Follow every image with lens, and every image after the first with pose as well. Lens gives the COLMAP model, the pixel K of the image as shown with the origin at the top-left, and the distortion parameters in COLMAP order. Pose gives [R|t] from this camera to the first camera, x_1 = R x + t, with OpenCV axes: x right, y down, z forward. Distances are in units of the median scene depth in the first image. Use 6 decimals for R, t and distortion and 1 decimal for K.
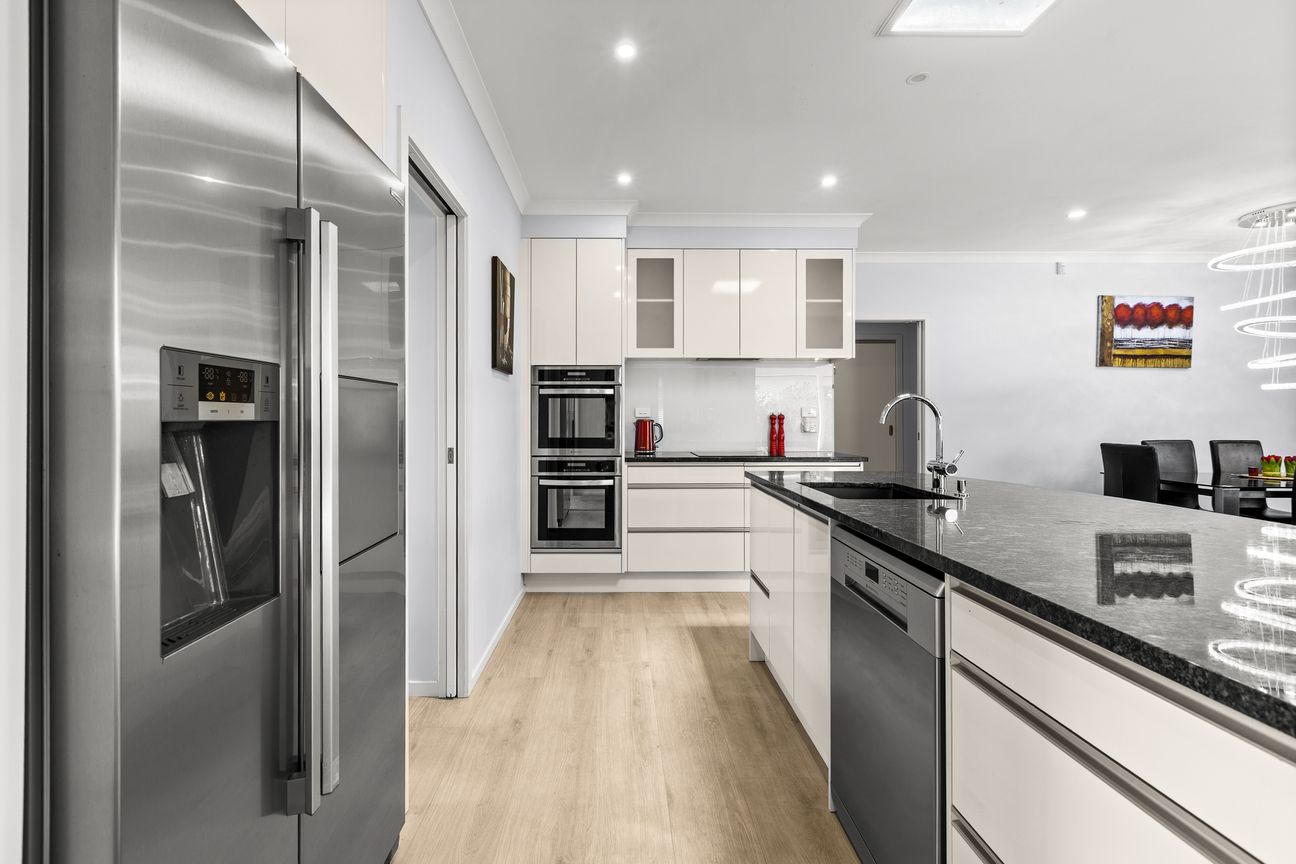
lens RADIAL K [[587.1, 0, 643.4], [0, 587.1, 416.7], [0, 0, 1]] dist [-0.001337, -0.000245]
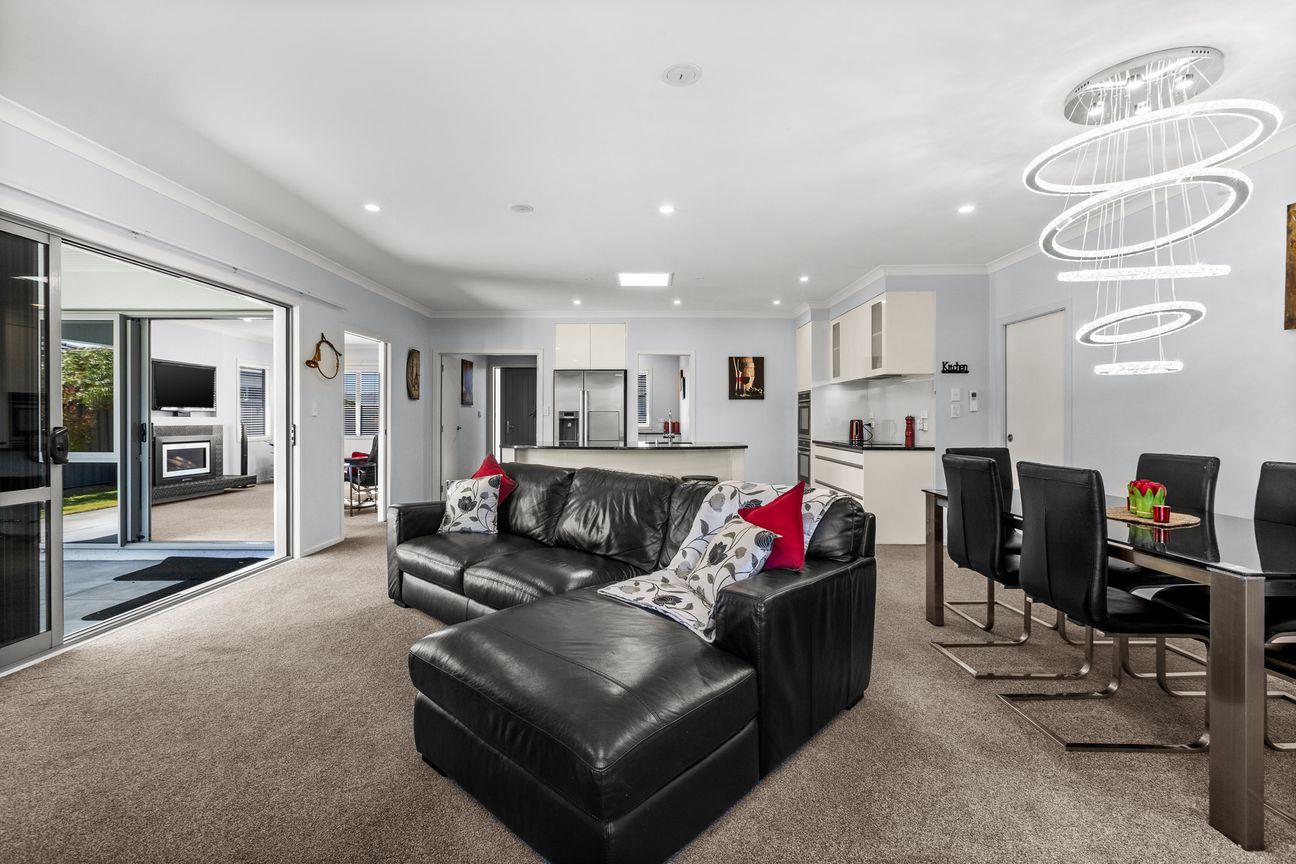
lens RADIAL K [[587.1, 0, 643.4], [0, 587.1, 416.7], [0, 0, 1]] dist [-0.001337, -0.000245]
pose [[-0.046447, -0.004037, -0.998913, 1.835475], [-0.001350, 0.999991, -0.003979, 0.004054], [0.998920, 0.001164, -0.046452, 0.561341]]
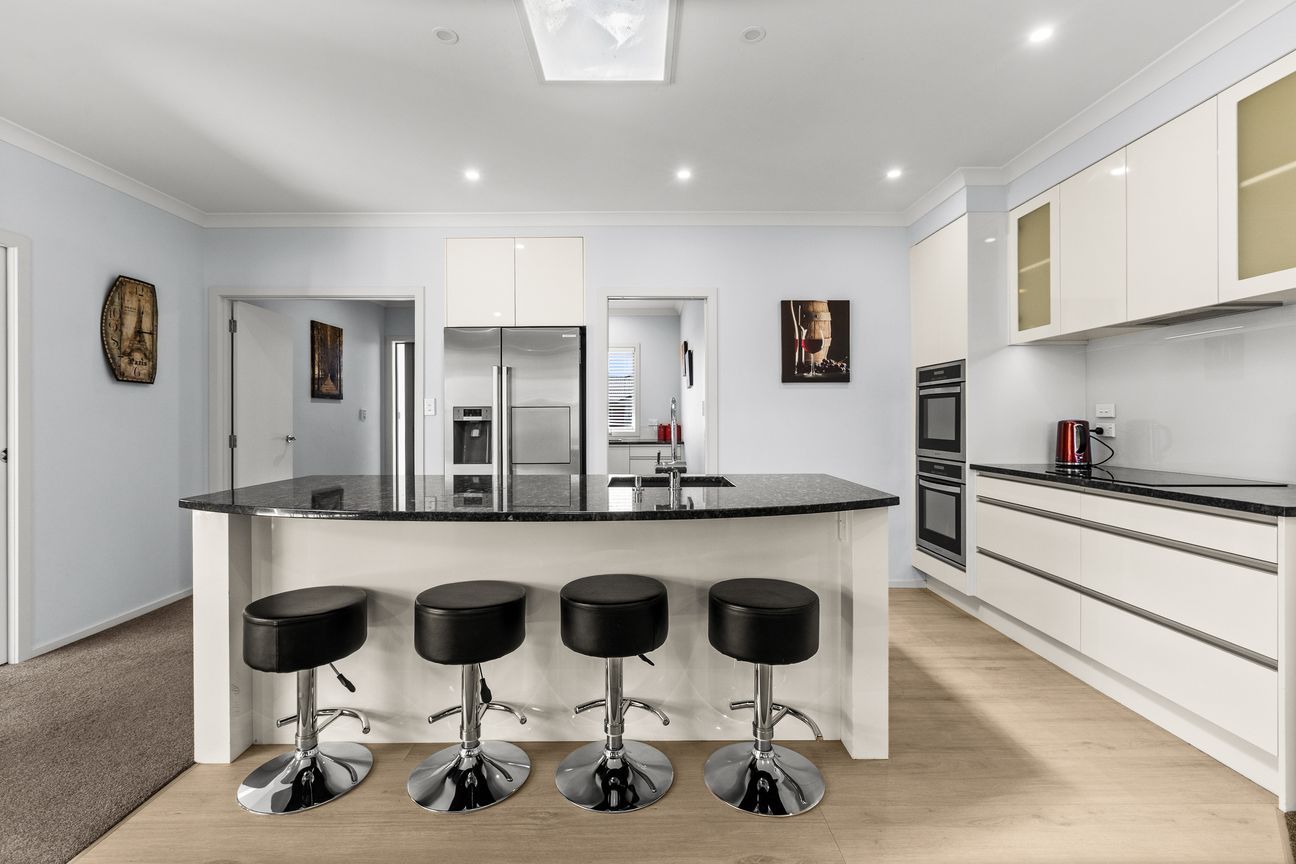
lens RADIAL K [[587.1, 0, 643.4], [0, 587.1, 416.7], [0, 0, 1]] dist [-0.001337, -0.000245]
pose [[-0.033707, -0.004912, -0.999420, 0.861408], [0.004306, 0.999978, -0.005060, 0.001580], [0.999422, -0.004474, -0.033685, 0.548115]]
